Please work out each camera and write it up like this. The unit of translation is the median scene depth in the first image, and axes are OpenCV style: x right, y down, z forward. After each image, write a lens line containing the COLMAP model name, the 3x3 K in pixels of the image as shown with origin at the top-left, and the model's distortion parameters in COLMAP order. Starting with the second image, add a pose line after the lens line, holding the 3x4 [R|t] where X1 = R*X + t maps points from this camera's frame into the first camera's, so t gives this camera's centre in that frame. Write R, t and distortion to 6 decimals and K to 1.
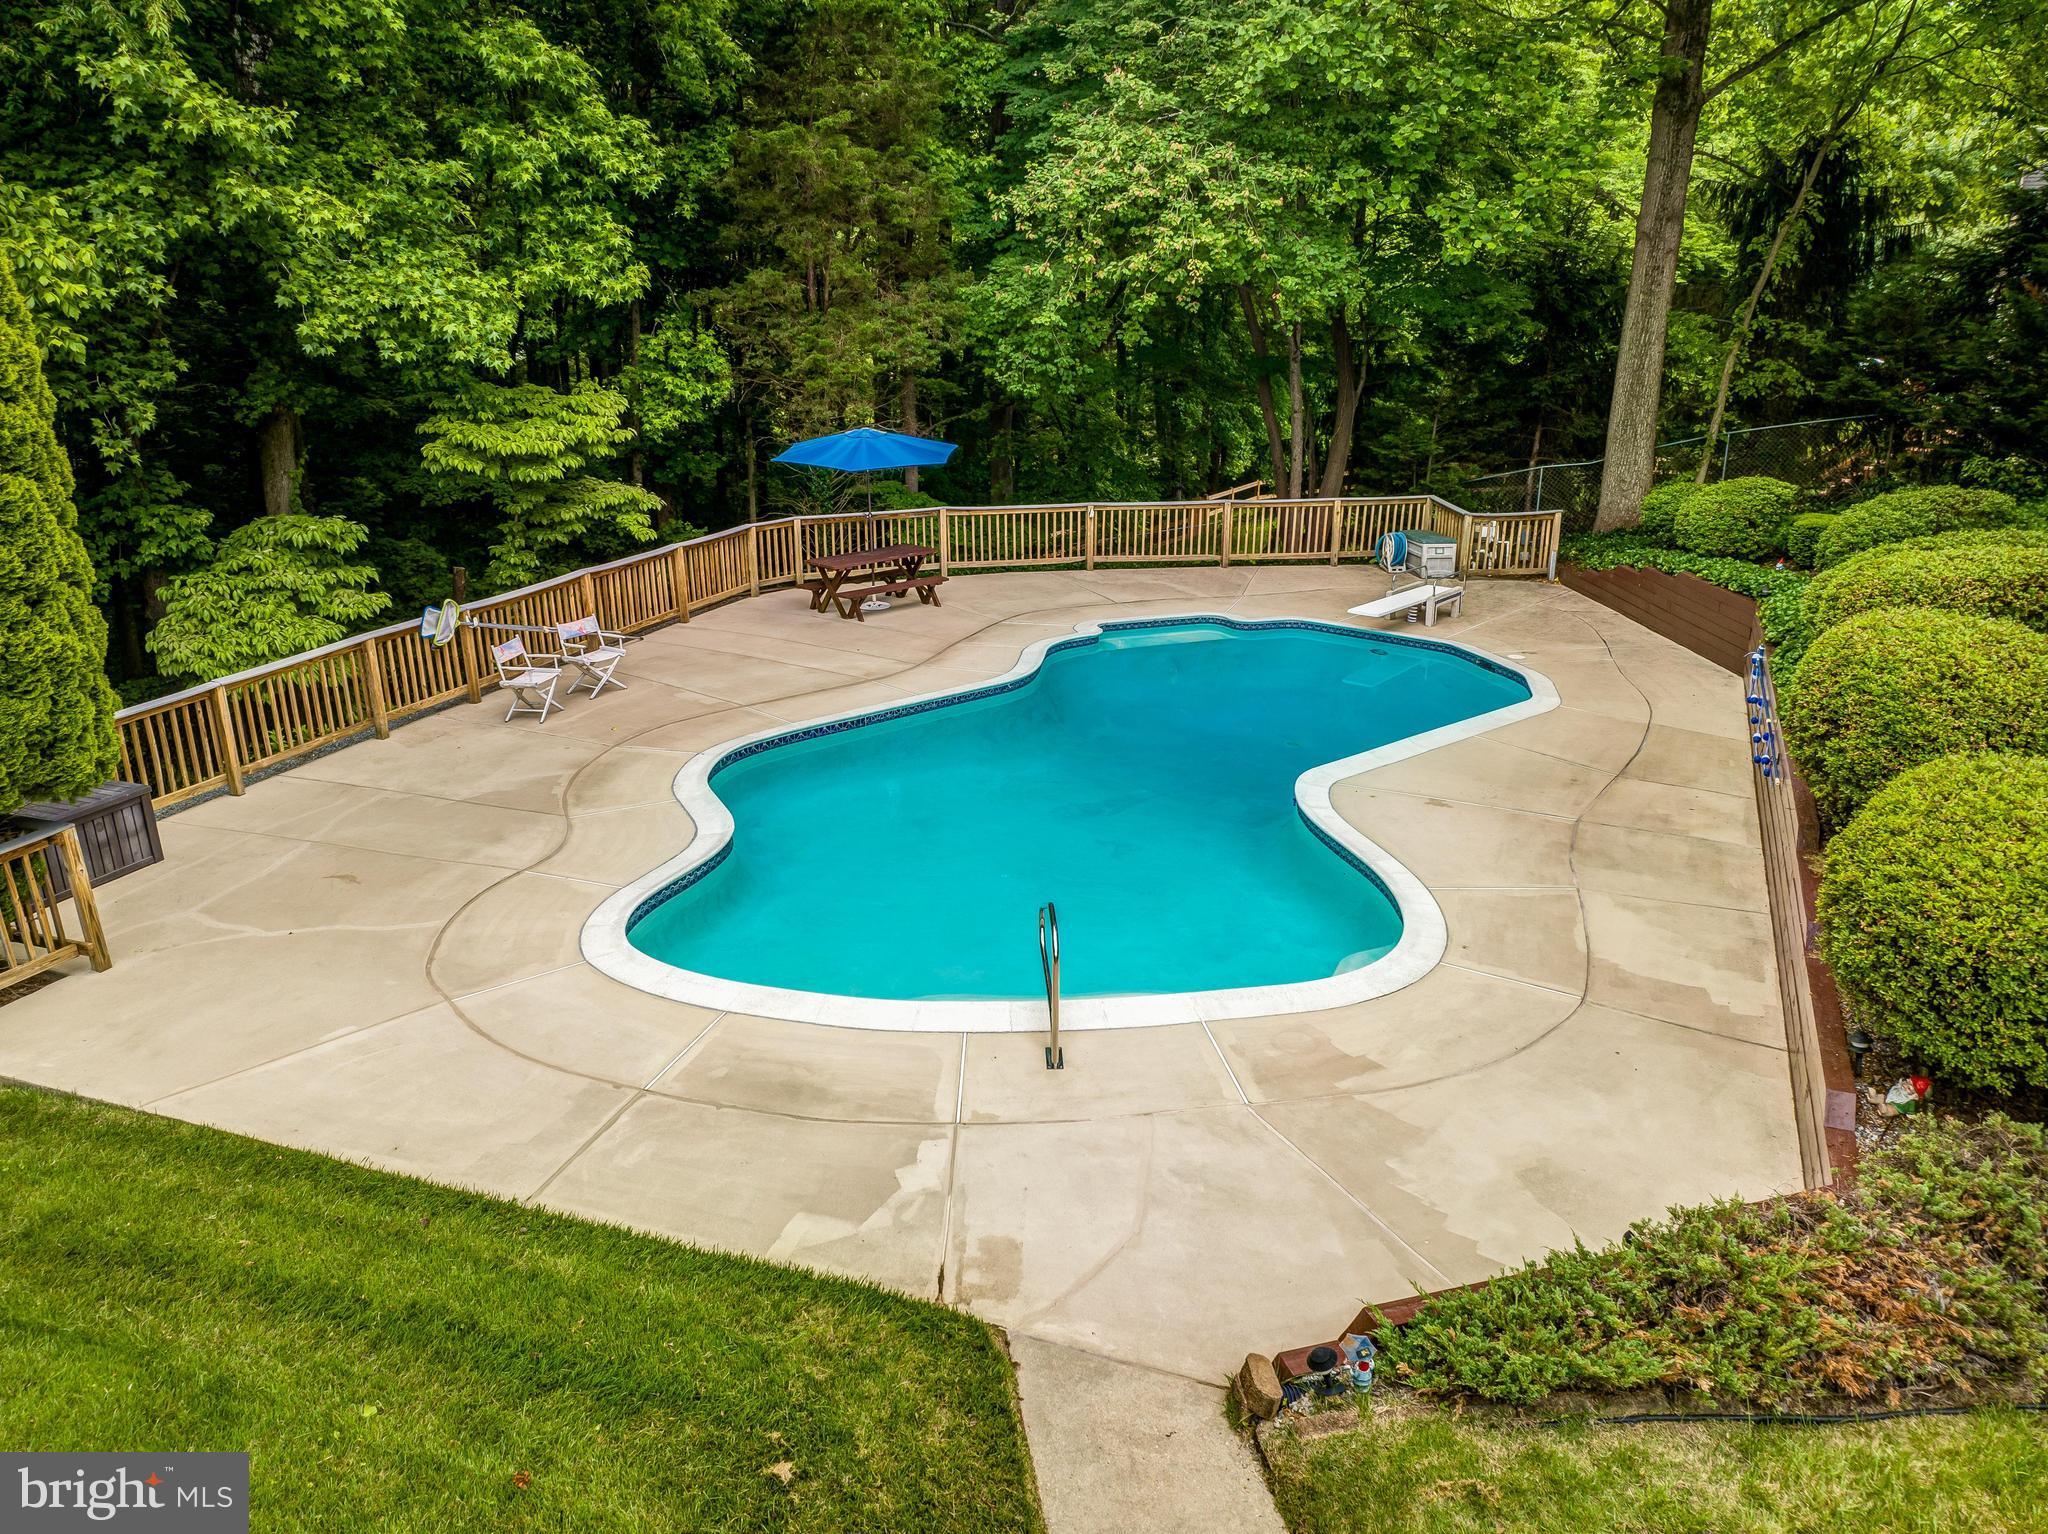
lens RADIAL K [[1431.1, 0, 1035.8], [0, 1431.1, 770.1], [0, 0, 1]] dist [-0.037283, 0.003576]
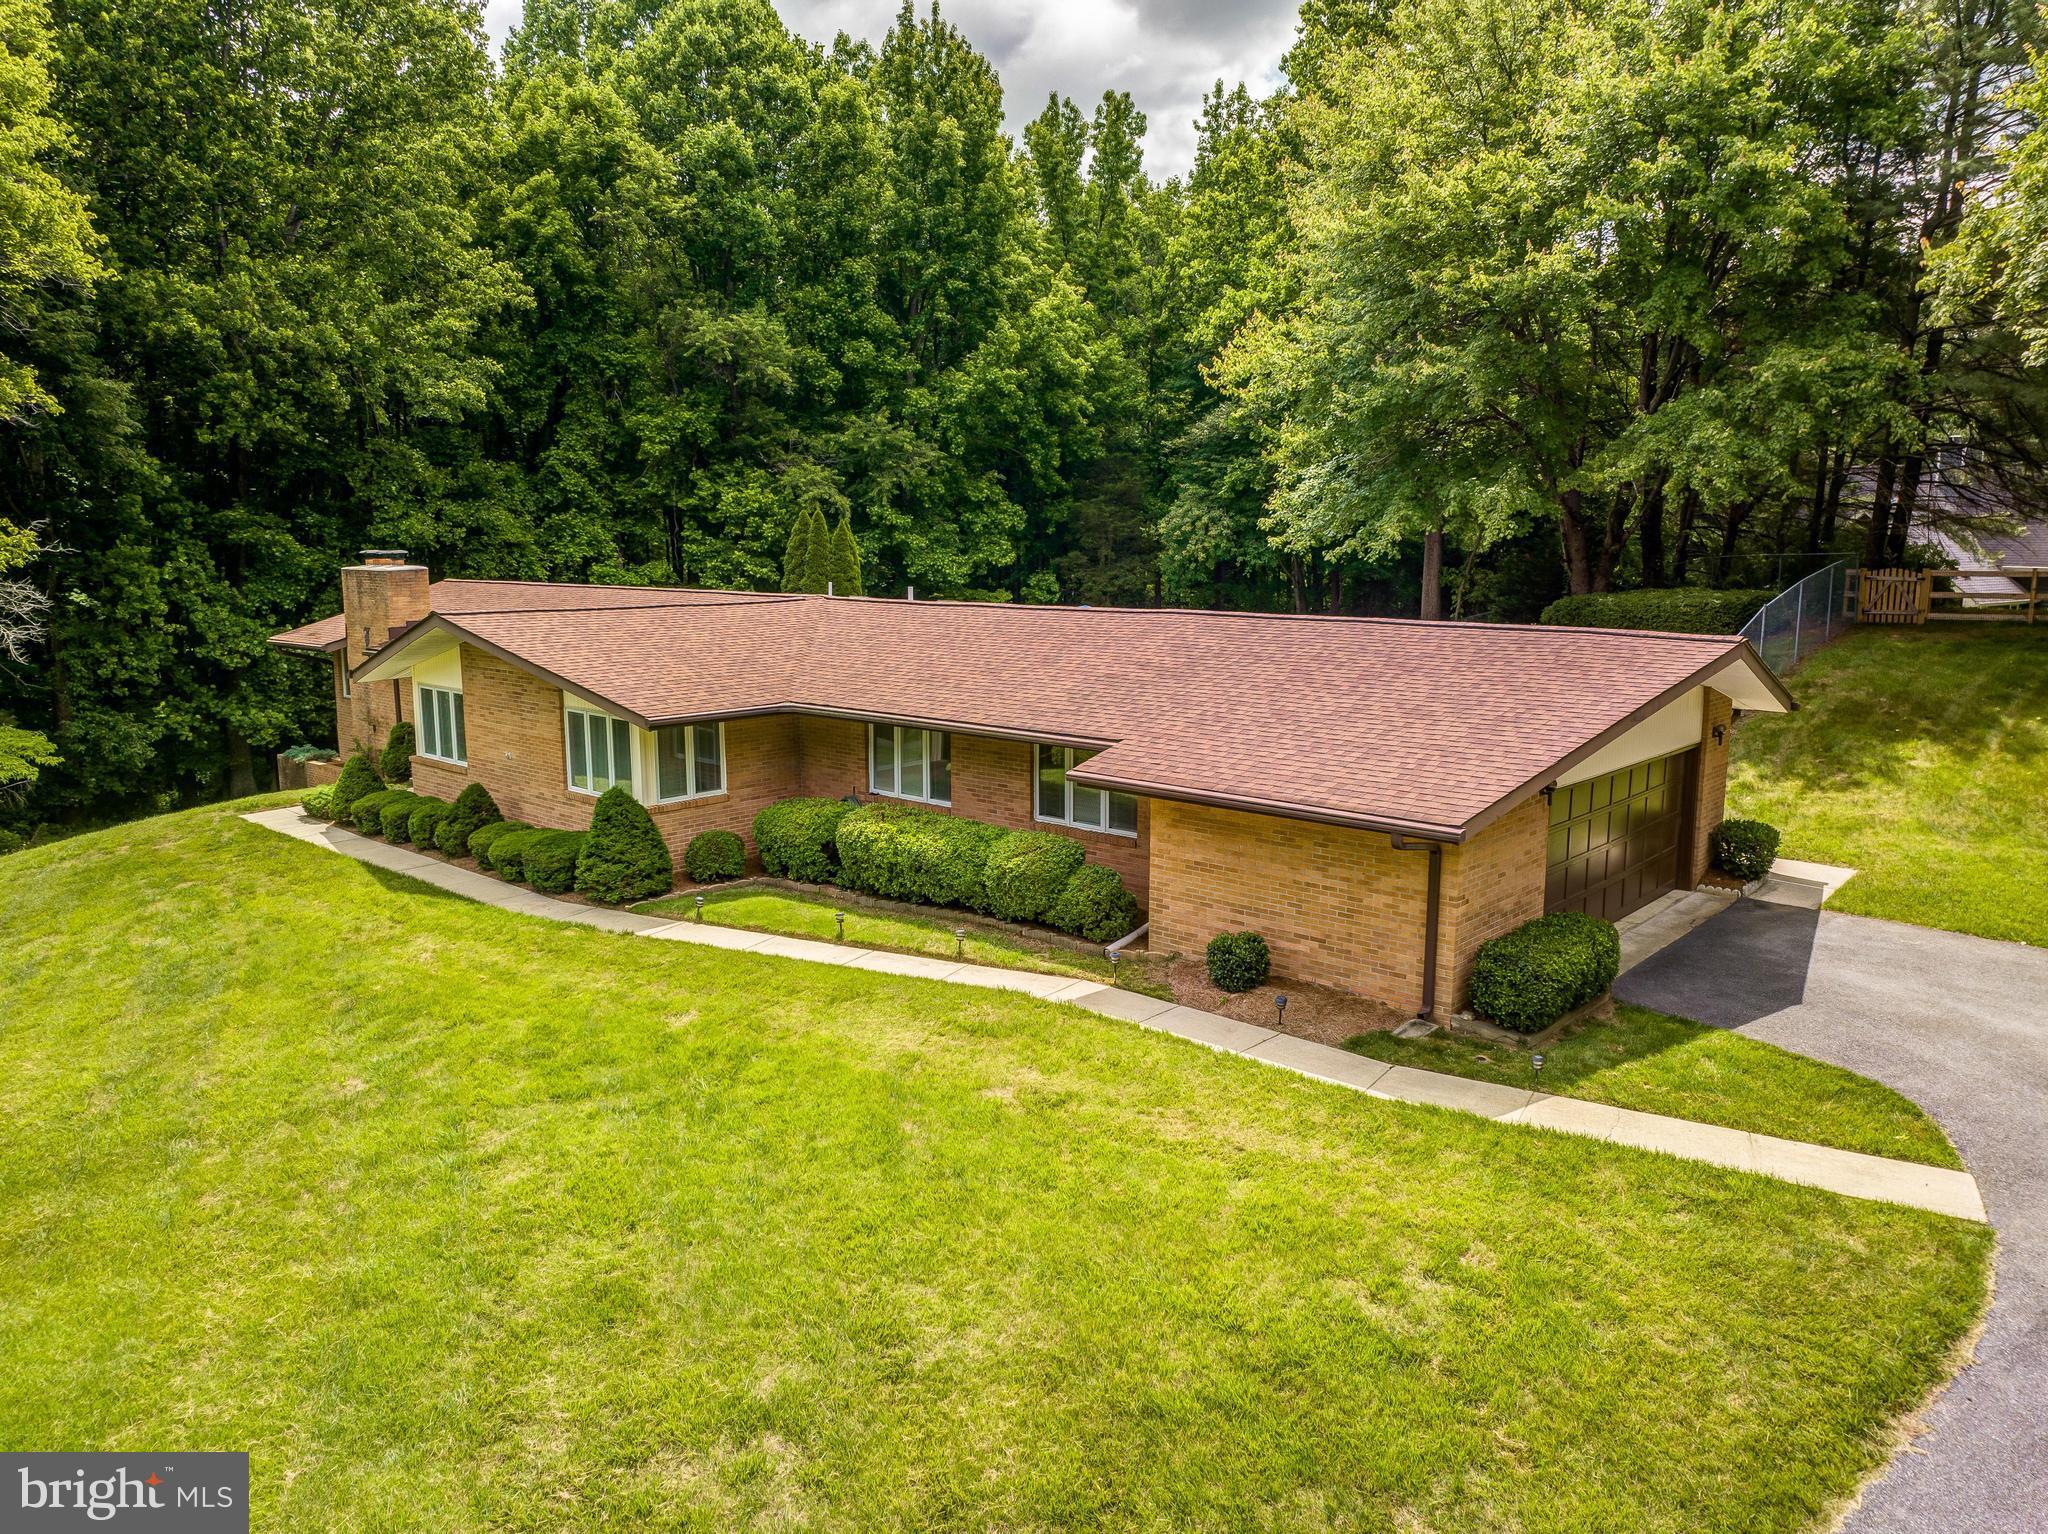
lens RADIAL K [[1431.1, 0, 1027.0], [0, 1431.1, 784.6], [0, 0, 1]] dist [-0.037283, 0.003576]
pose [[0.918674, 0.066105, -0.389446, 0.973513], [-0.127311, 0.982839, -0.133488, 0.539889], [0.373939, 0.172213, 0.911324, -1.700129]]
